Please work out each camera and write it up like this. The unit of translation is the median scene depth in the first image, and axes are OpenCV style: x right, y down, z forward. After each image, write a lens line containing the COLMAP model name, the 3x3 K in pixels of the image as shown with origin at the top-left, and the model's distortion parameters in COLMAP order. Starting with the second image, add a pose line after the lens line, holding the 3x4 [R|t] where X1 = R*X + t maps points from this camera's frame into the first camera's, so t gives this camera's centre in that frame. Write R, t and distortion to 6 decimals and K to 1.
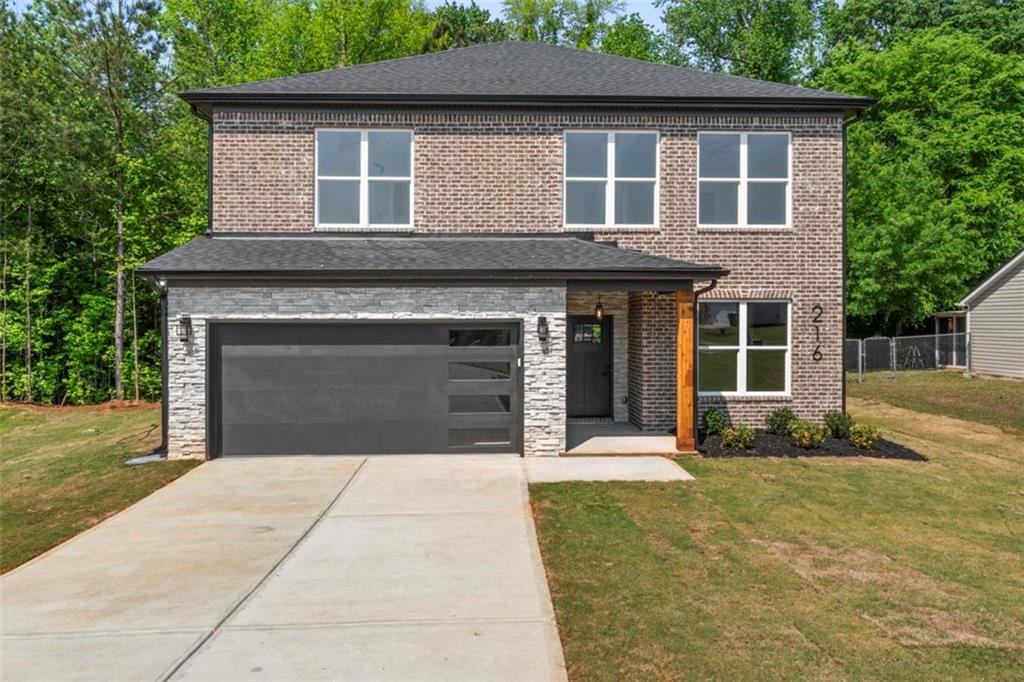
lens RADIAL K [[694.4, 0, 512.0], [0, 694.4, 341.0], [0, 0, 1]] dist [0.000202, -0.000091]
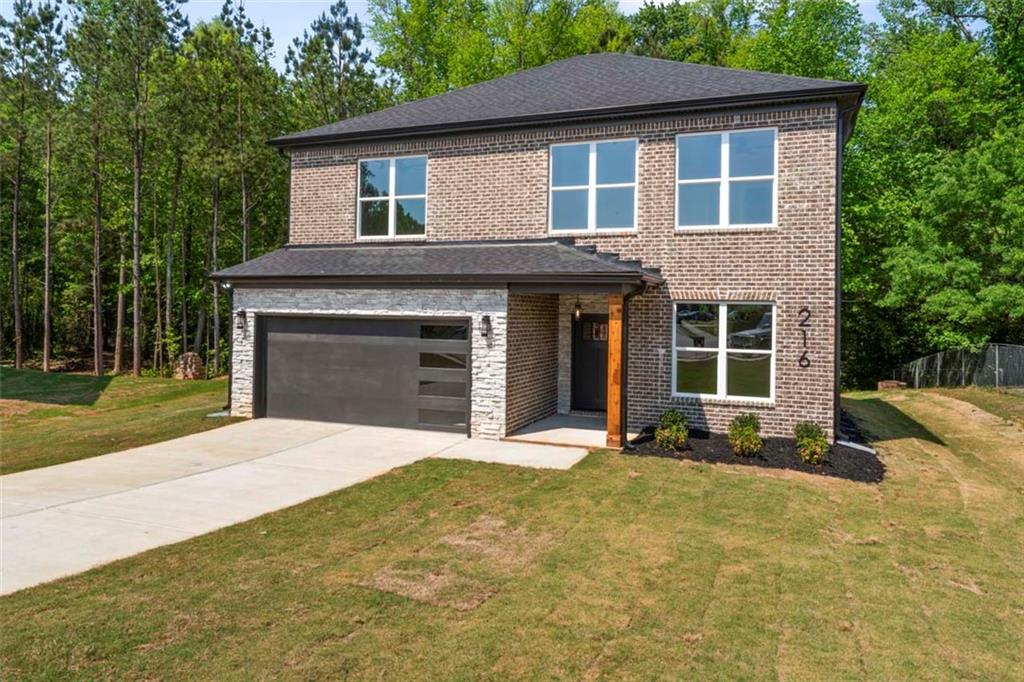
lens RADIAL K [[695.6, 0, 511.0], [0, 695.6, 321.6], [0, 0, 1]] dist [0.000206, 0.000134]
pose [[0.914782, 0.022932, -0.403297, 0.464331], [-0.029080, 0.999535, -0.009125, -0.013543], [0.402900, 0.020075, 0.915024, -0.019934]]
